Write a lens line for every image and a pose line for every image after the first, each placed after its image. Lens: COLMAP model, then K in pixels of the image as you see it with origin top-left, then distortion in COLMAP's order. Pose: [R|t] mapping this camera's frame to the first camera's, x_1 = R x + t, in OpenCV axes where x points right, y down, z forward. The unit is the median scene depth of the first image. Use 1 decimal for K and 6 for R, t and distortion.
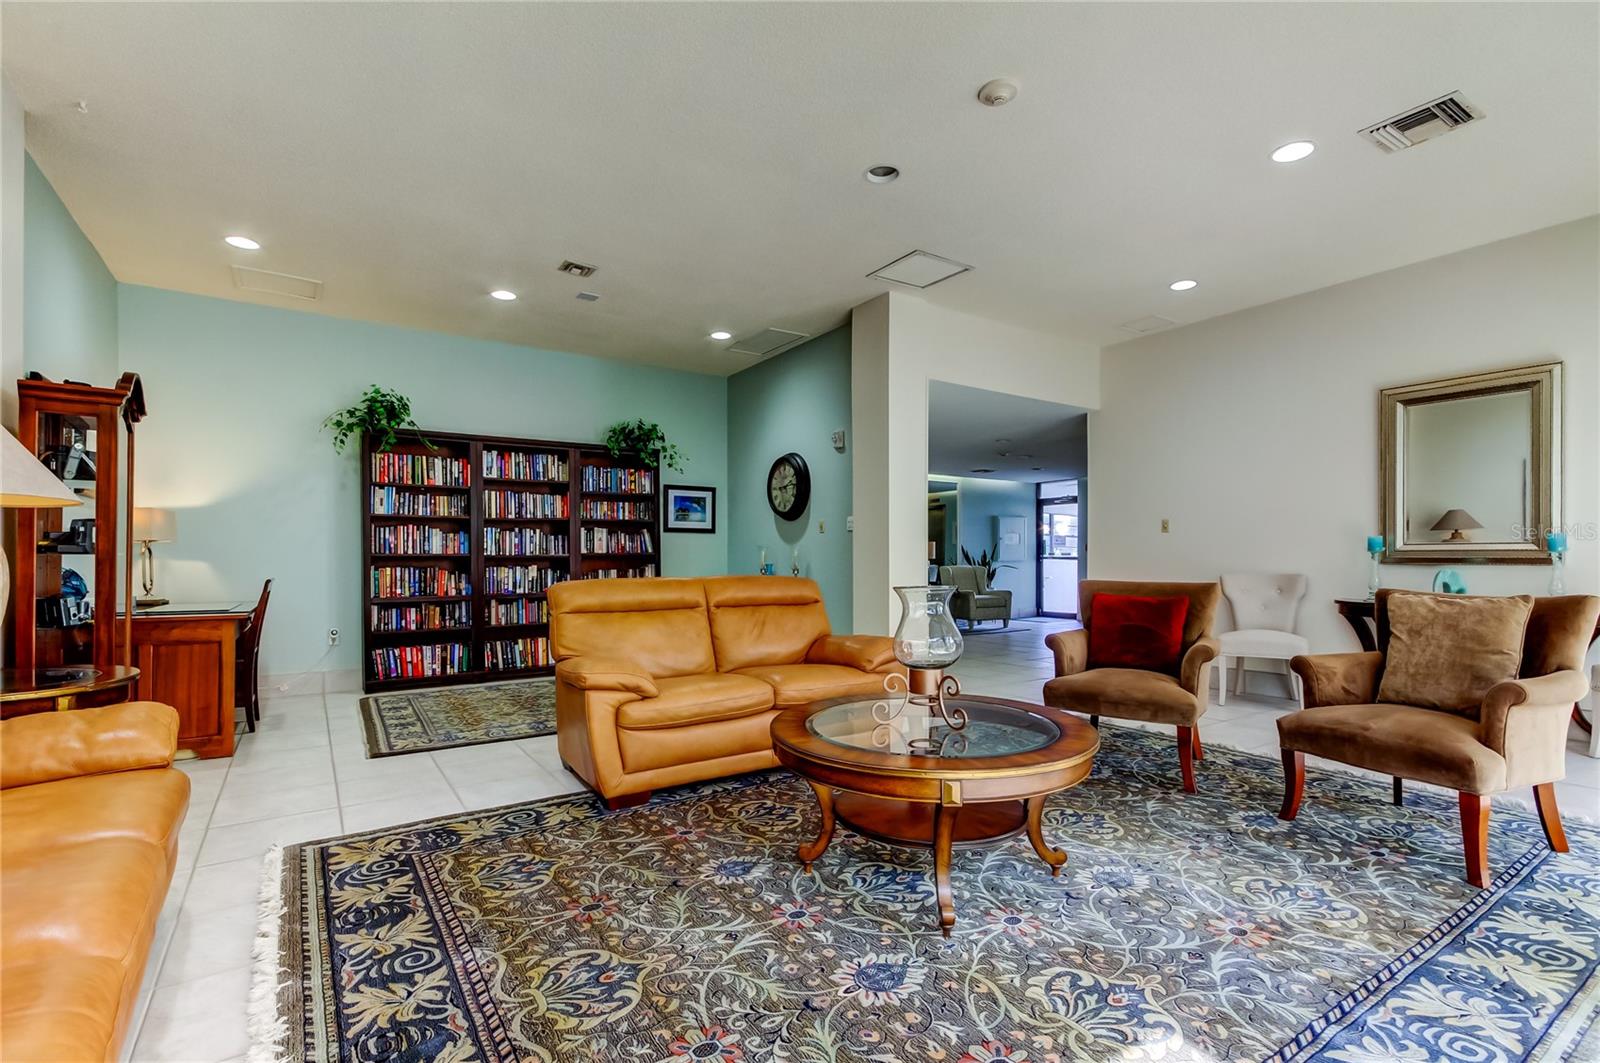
lens RADIAL K [[753.5, 0, 800.3], [0, 753.5, 536.0], [0, 0, 1]] dist [0.006311, 0.001355]
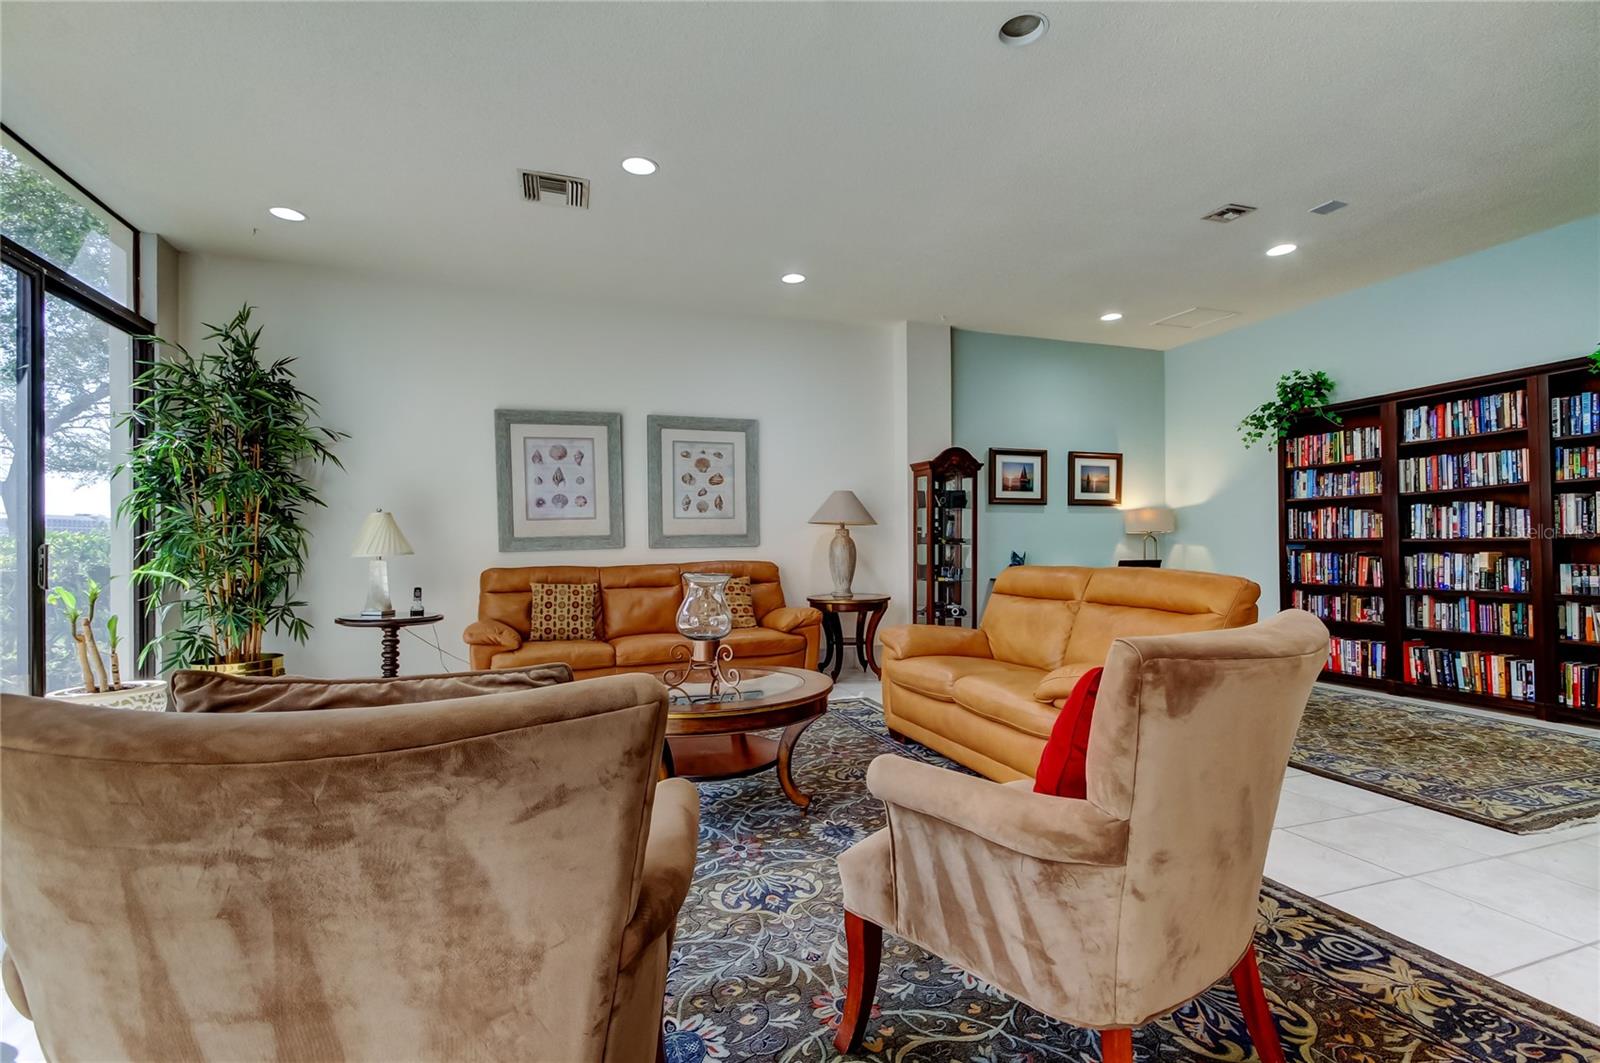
lens RADIAL K [[753.5, 0, 804.9], [0, 753.5, 535.1], [0, 0, 1]] dist [0.006311, 0.001355]
pose [[-0.264227, -0.023012, -0.964186, 0.529943], [0.014231, 0.999513, -0.027755, 0.034456], [0.964355, -0.021055, -0.263771, 0.587410]]
